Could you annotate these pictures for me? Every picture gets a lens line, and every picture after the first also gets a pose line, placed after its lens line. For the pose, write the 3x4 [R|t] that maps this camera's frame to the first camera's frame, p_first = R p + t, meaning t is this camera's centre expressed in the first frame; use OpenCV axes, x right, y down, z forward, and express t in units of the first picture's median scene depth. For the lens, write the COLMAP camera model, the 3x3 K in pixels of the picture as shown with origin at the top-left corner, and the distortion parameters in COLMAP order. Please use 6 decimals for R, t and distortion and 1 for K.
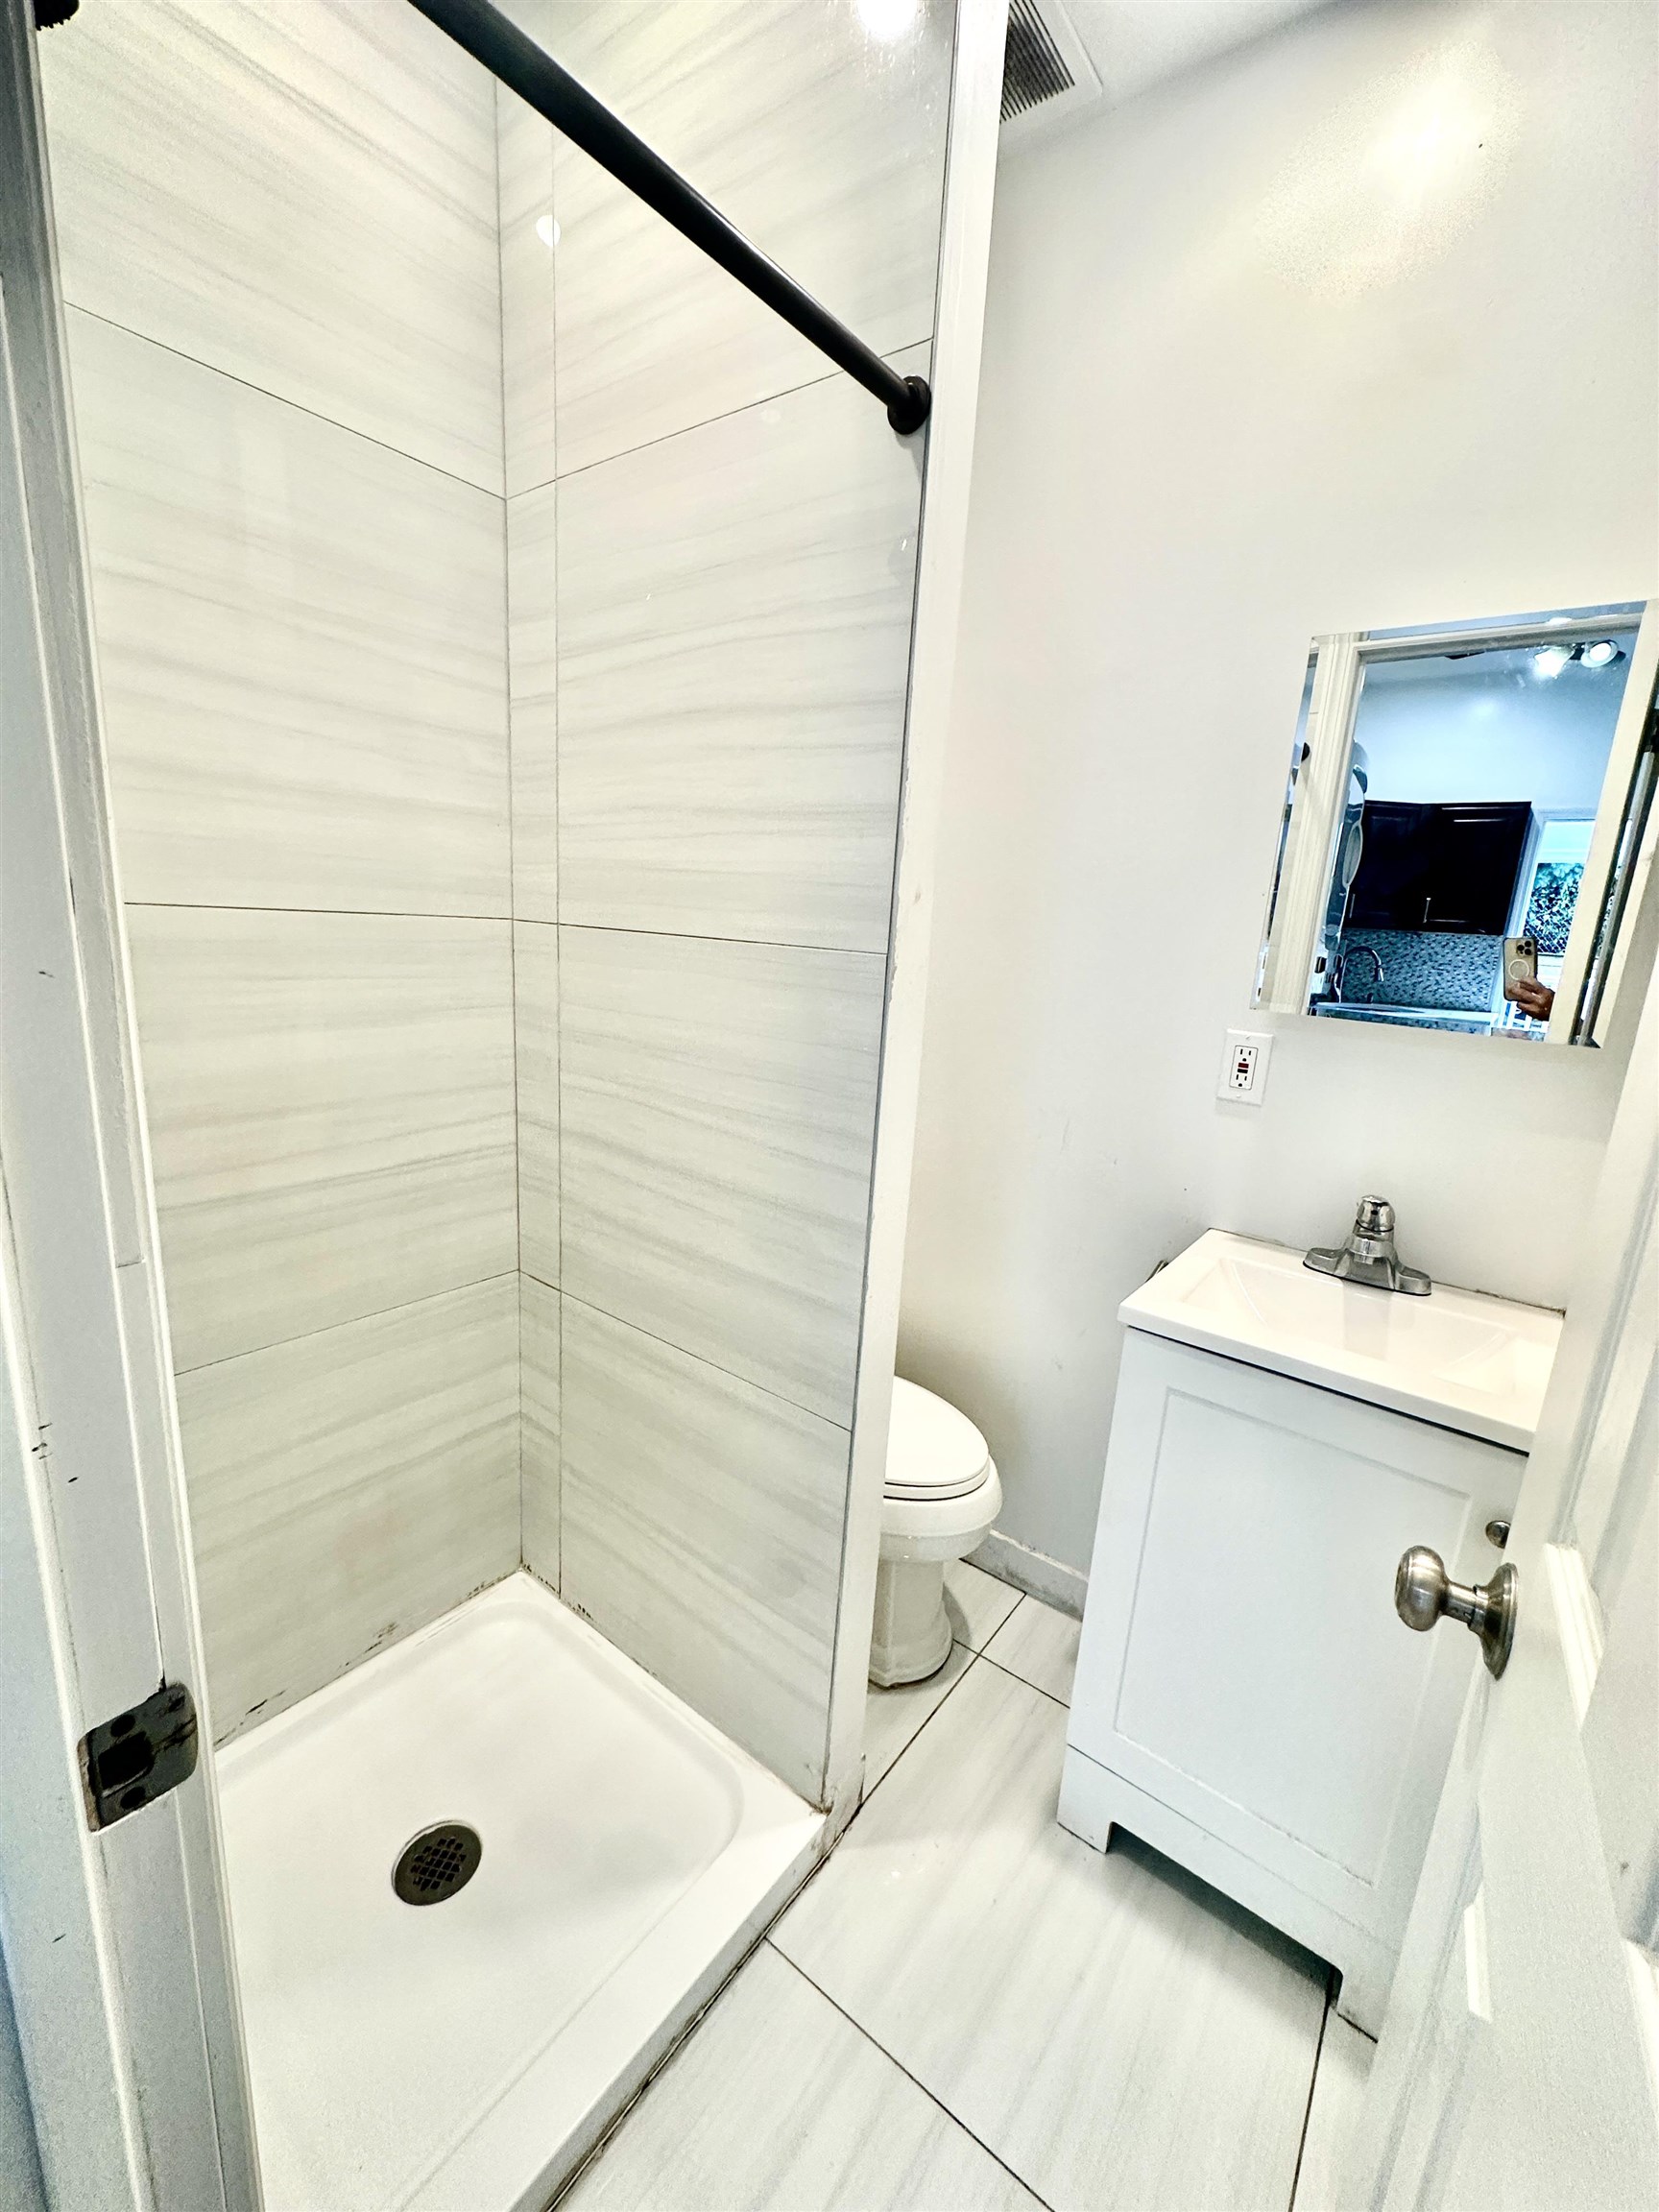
lens RADIAL K [[883.0, 0, 831.2], [0, 883.0, 1107.6], [0, 0, 1]] dist [-0.005055, 0.001175]
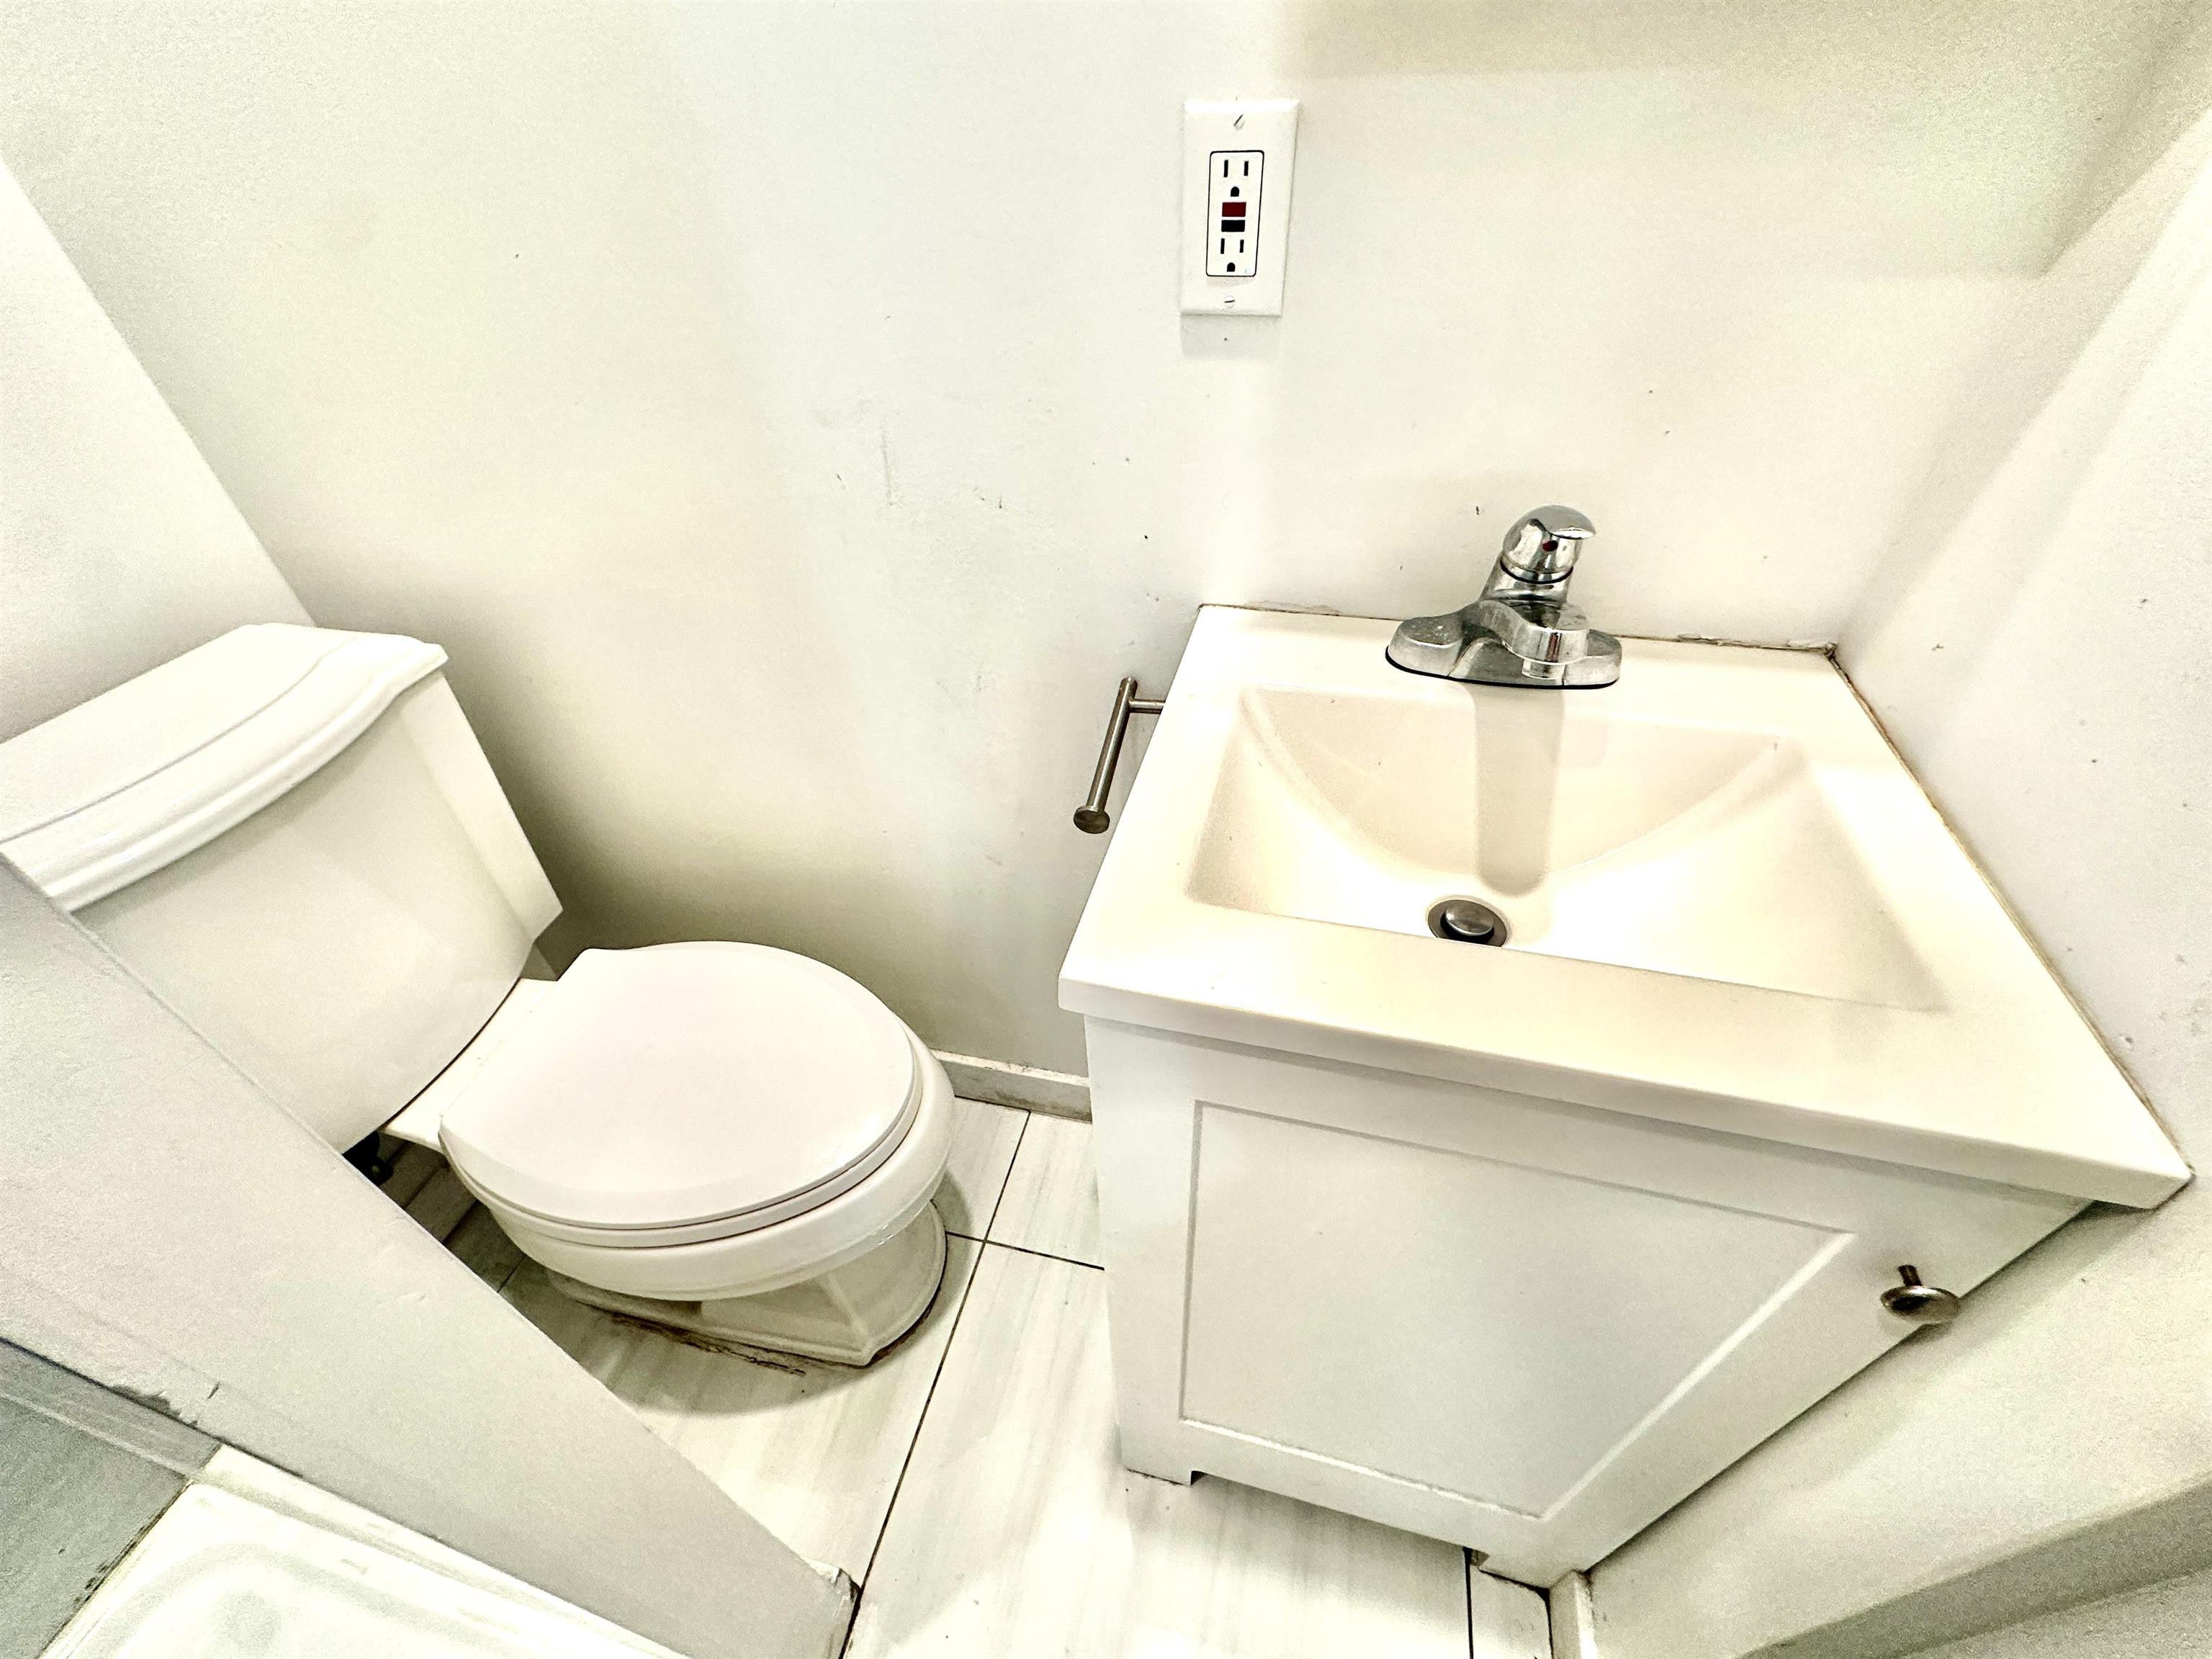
lens RADIAL K [[883.0, 0, 1106.0], [0, 883.0, 829.5], [0, 0, 1]] dist [-0.005055, 0.001175]
pose [[0.913171, -0.328759, 0.240909, 0.224637], [0.173863, 0.848806, 0.499299, -0.018429], [-0.368634, -0.414060, 0.832264, 0.571441]]
